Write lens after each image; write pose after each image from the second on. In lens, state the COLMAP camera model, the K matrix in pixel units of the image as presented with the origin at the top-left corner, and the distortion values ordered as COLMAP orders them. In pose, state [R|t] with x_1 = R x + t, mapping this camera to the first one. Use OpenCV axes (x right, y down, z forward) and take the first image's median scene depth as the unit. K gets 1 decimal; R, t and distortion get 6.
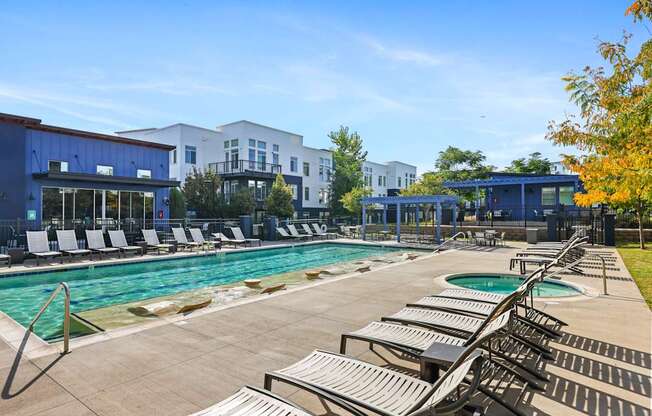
lens RADIAL K [[341.5, 0, 326.0], [0, 341.5, 208.0], [0, 0, 1]] dist [0.000079, 0.000268]
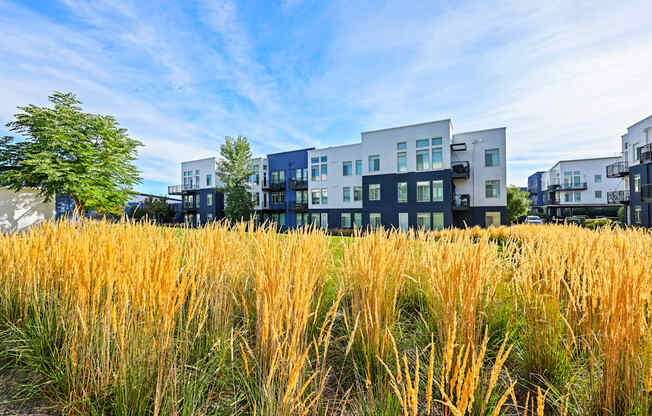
lens RADIAL K [[268.1, 0, 326.0], [0, 268.1, 208.0], [0, 0, 1]] dist [0.001418, -0.000041]
pose [[0.121950, -0.023385, -0.992261, 0.642548], [0.017246, 0.999621, -0.021439, 0.011964], [0.992386, -0.014498, 0.122307, 0.812687]]
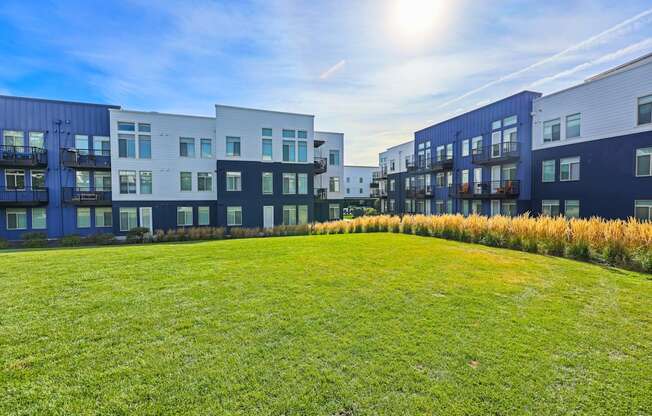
lens RADIAL K [[268.1, 0, 326.0], [0, 268.1, 208.0], [0, 0, 1]] dist [0.001418, -0.000041]
pose [[0.829990, -0.000258, -0.557779, 0.521470], [0.018481, 0.999464, 0.027038, 0.006800], [0.557473, -0.032749, 0.829549, 0.707815]]
